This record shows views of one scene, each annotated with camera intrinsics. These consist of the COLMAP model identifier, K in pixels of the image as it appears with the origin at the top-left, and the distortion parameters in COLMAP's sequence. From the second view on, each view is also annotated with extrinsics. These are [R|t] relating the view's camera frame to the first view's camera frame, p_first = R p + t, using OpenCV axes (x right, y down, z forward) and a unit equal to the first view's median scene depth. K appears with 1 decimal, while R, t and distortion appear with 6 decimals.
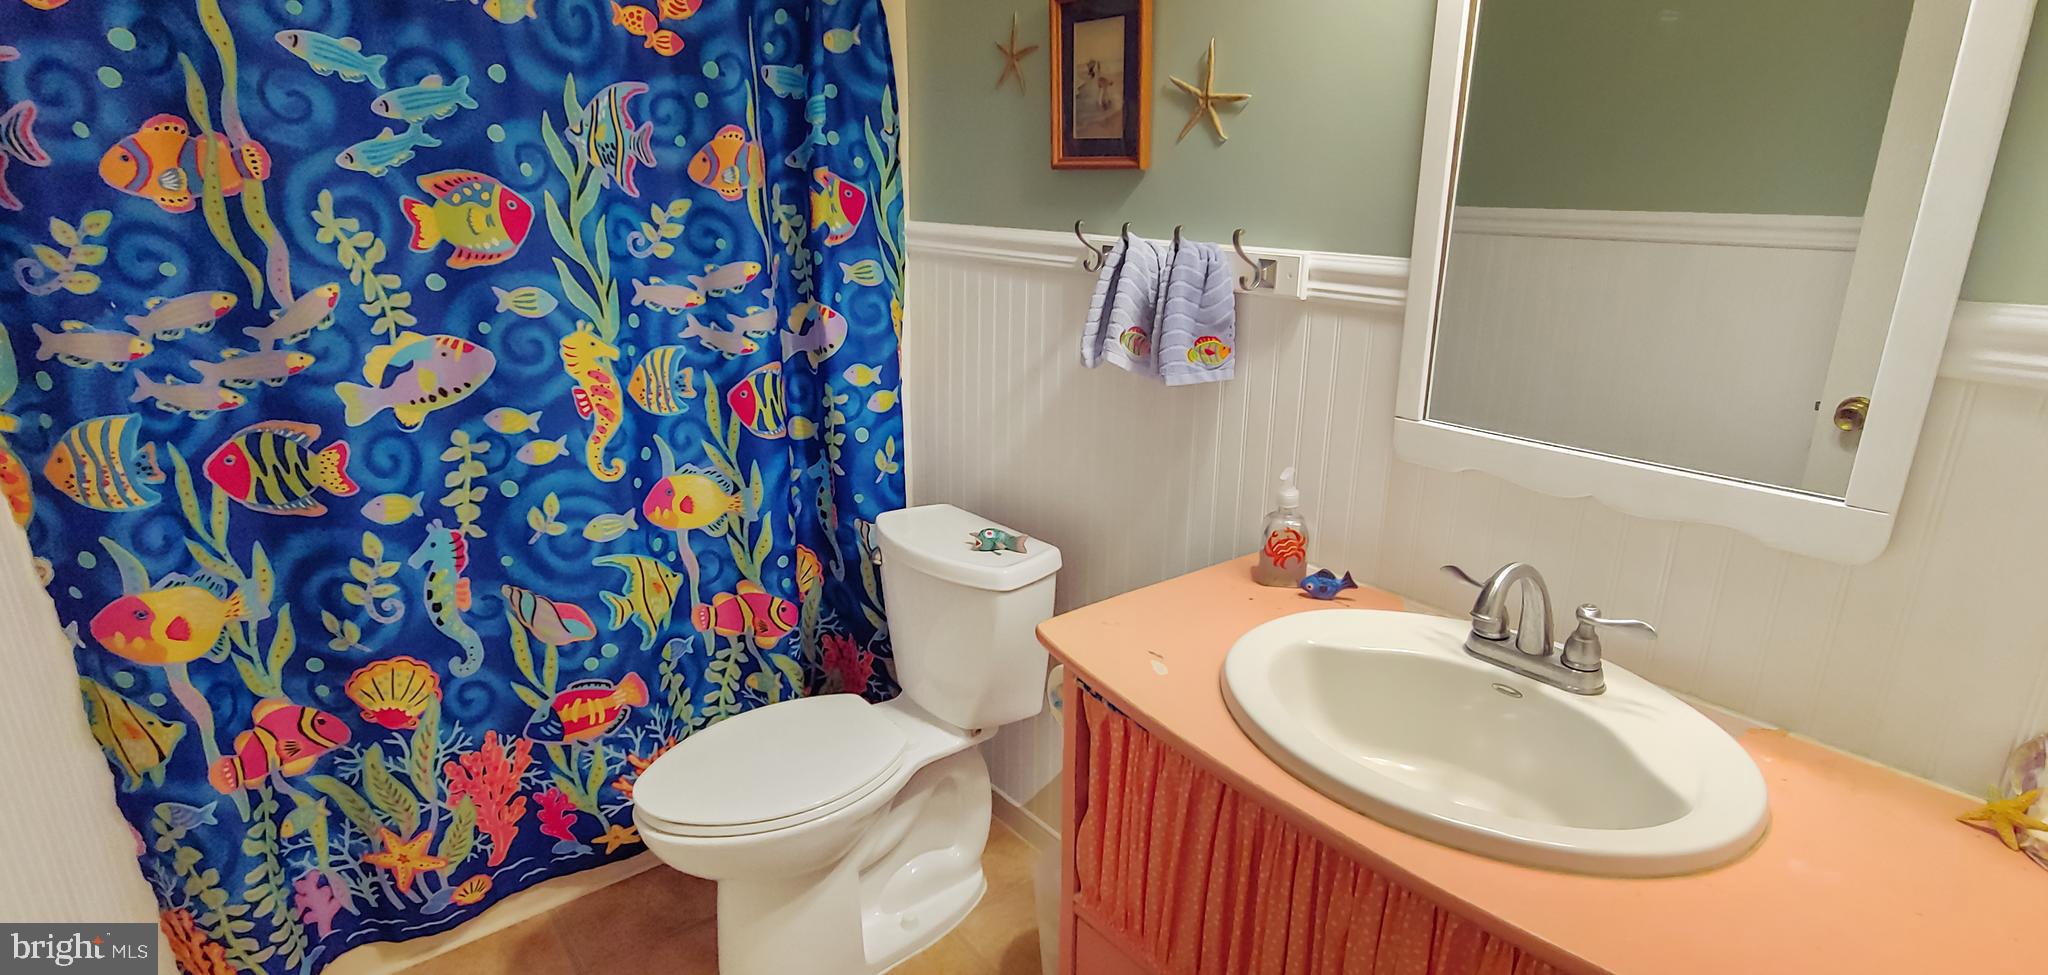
lens RADIAL K [[1023.1, 0, 1024.0], [0, 1023.1, 487.5], [0, 0, 1]] dist [0.003553, 0.001458]
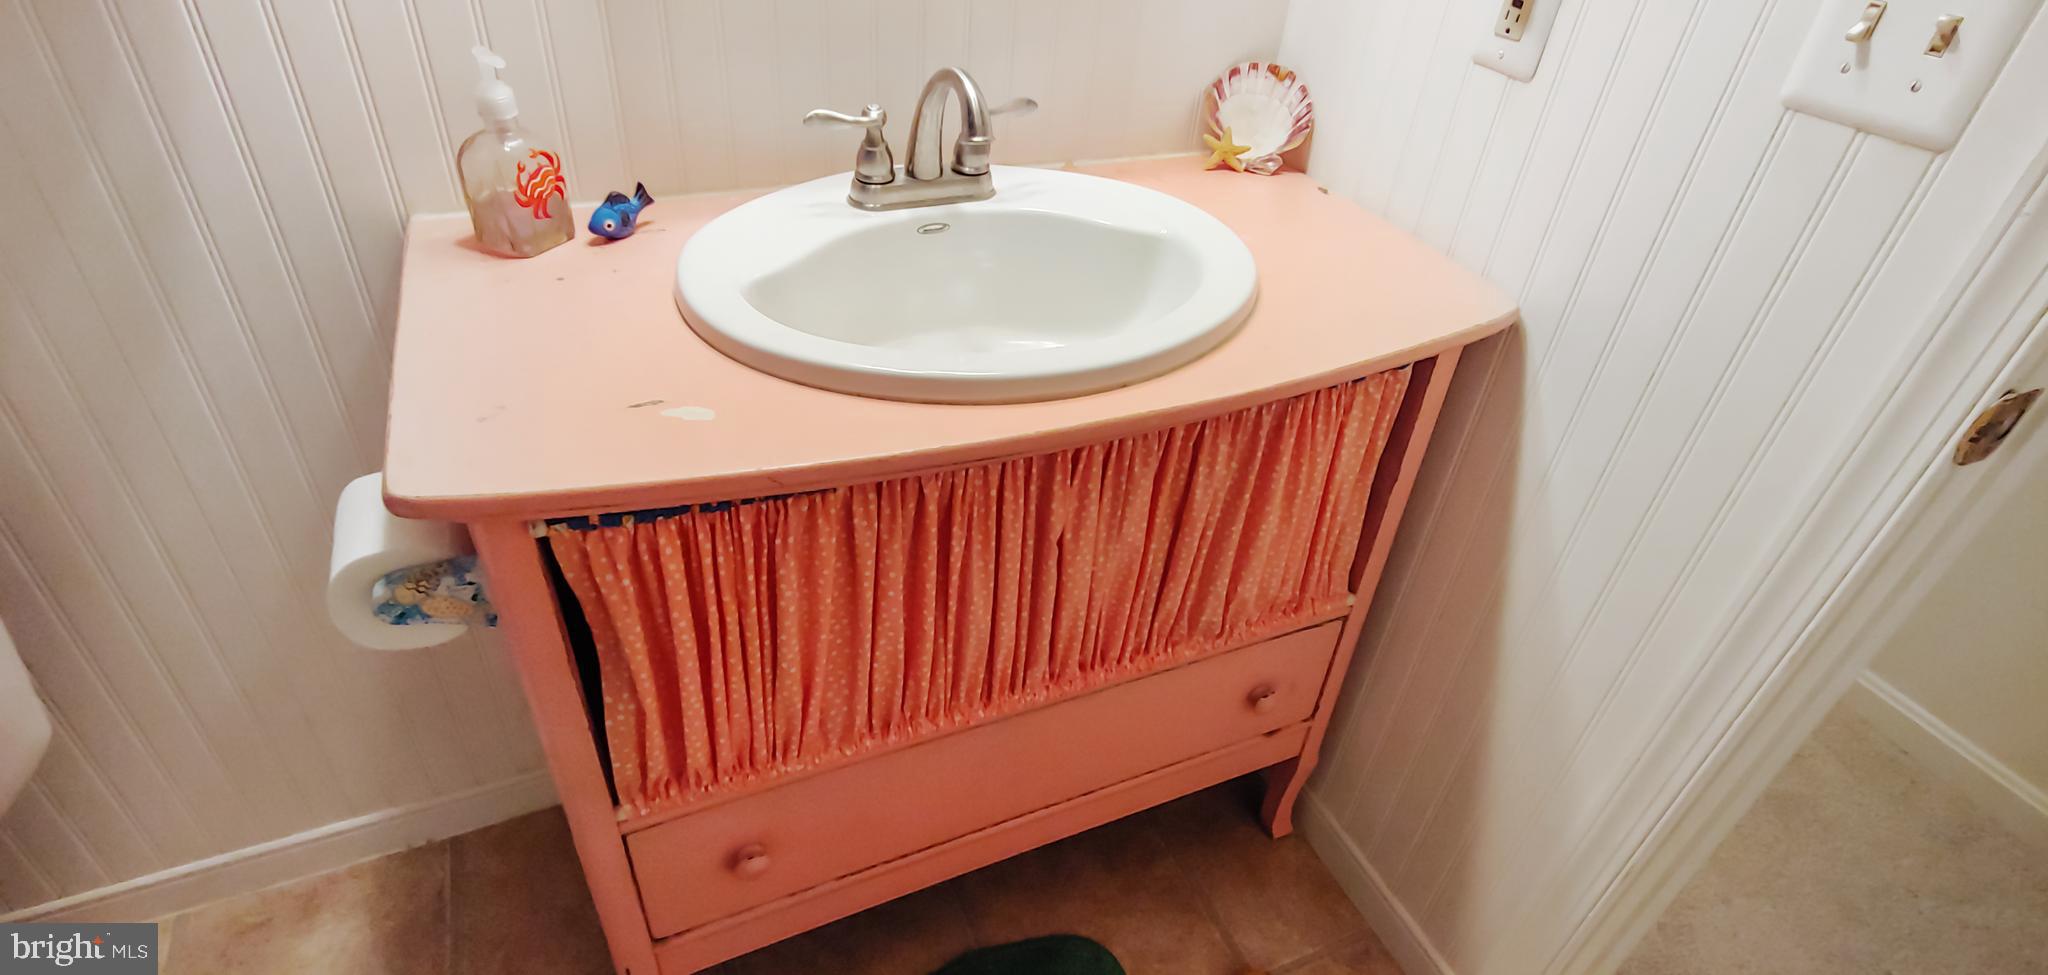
lens RADIAL K [[1023.1, 0, 1024.0], [0, 1023.1, 487.5], [0, 0, 1]] dist [0.003553, 0.001458]
pose [[0.241543, -0.576116, 0.780863, -0.330935], [0.199888, 0.816972, 0.540927, -0.084059], [-0.949580, 0.025428, 0.312493, 0.614973]]
